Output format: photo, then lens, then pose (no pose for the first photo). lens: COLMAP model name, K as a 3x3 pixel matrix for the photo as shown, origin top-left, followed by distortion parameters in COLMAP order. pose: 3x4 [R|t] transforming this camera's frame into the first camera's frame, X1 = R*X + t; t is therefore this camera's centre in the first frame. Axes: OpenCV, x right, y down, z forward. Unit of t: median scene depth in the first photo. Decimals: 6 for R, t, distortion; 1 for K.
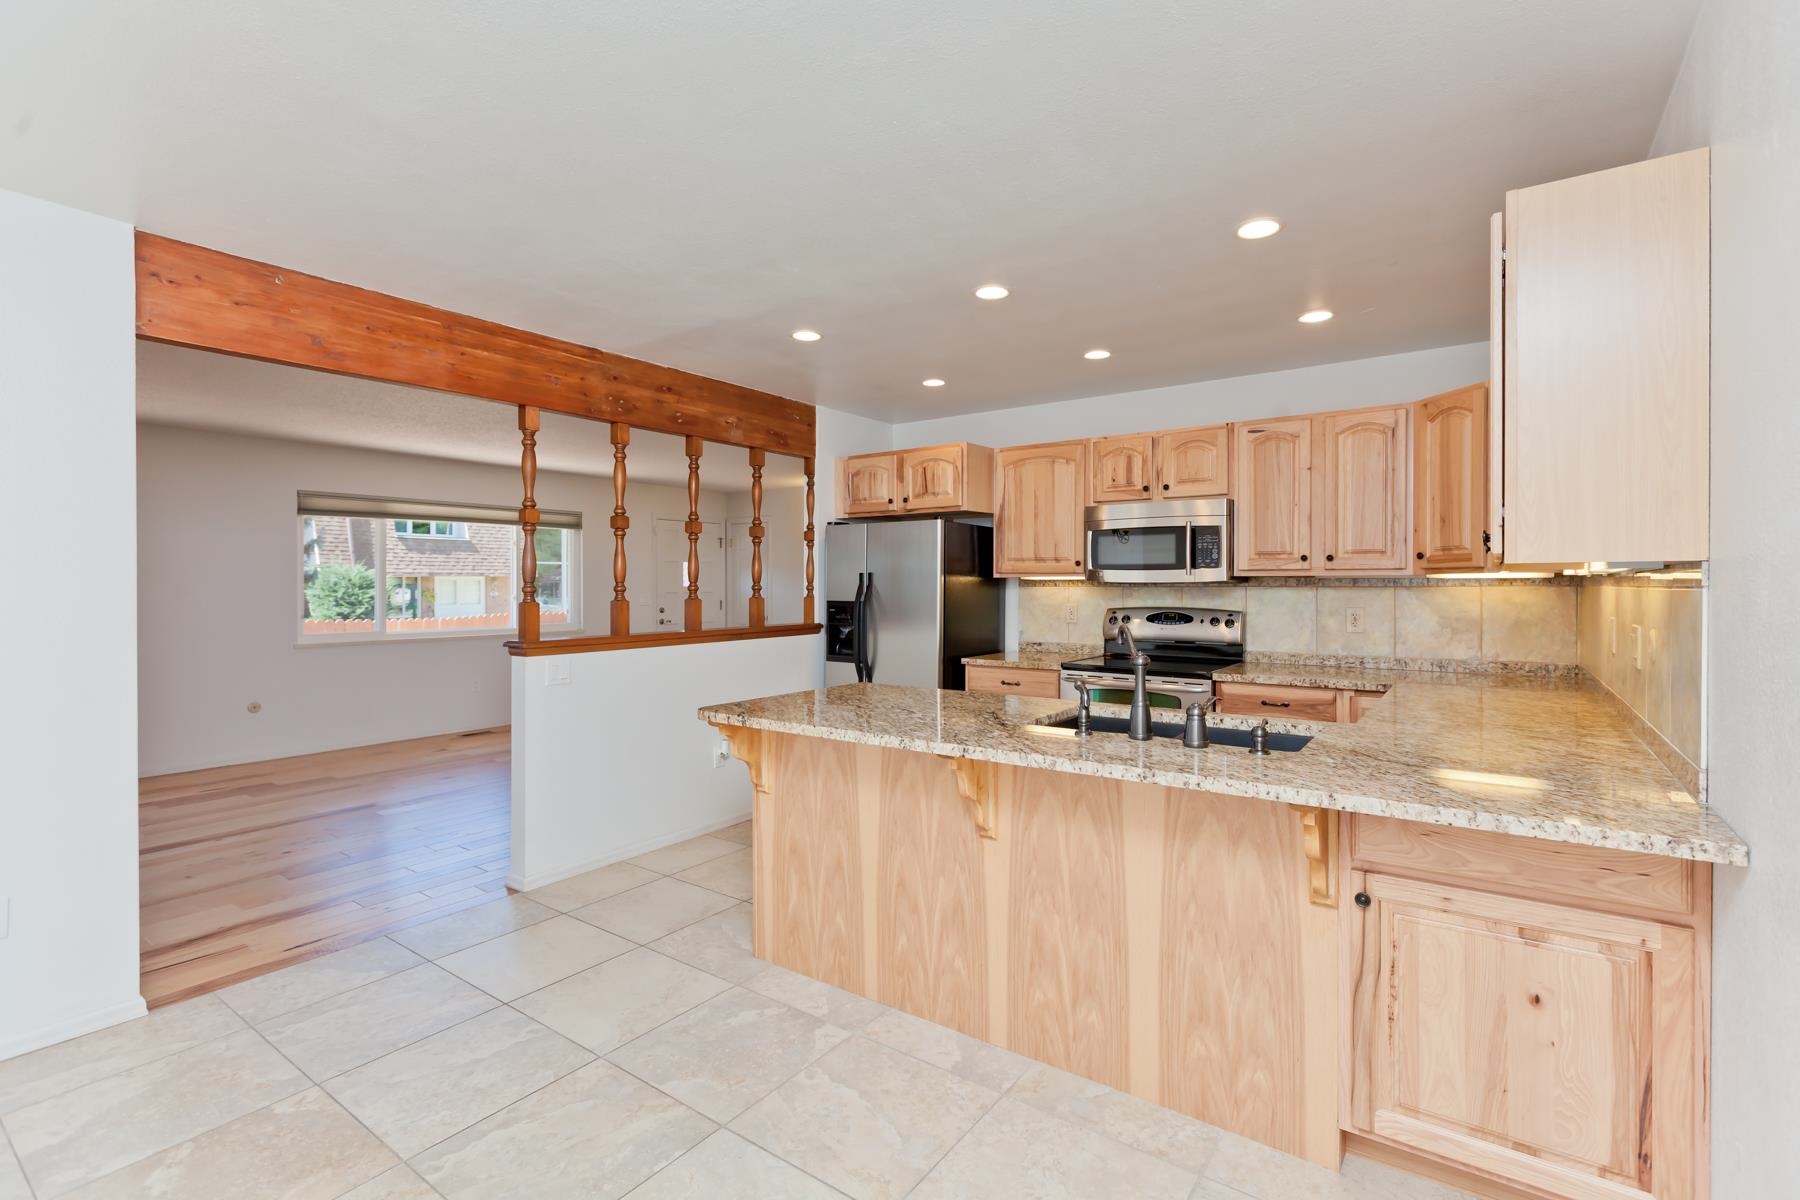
lens RADIAL K [[812.5, 0, 909.3], [0, 812.5, 589.7], [0, 0, 1]] dist [-0.000956, -0.000290]
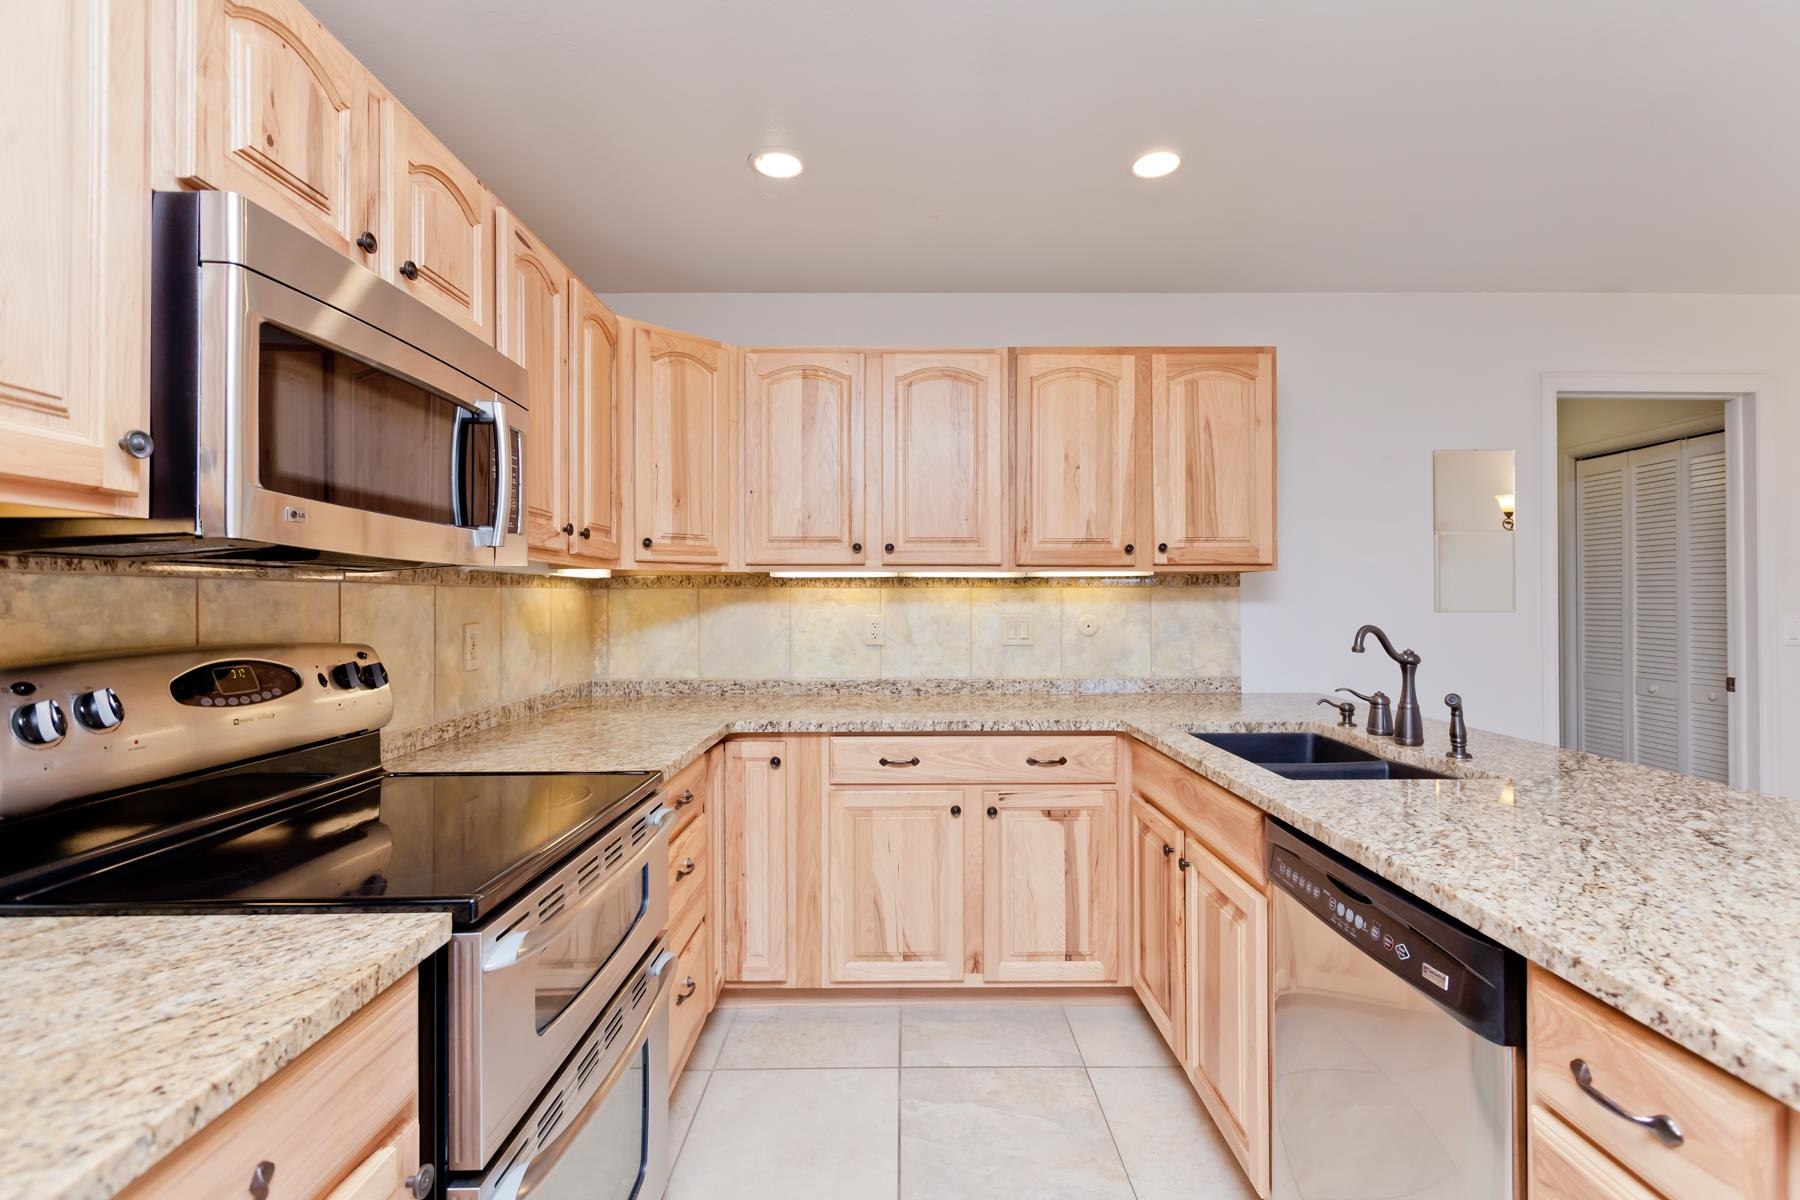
lens RADIAL K [[823.8, 0, 911.7], [0, 823.8, 596.8], [0, 0, 1]] dist [-0.001697, -0.000111]
pose [[-0.590338, 0.007365, 0.807122, -0.074633], [0.009774, 0.999950, -0.001976, 0.007717], [-0.807097, 0.006723, -0.590381, 1.139870]]
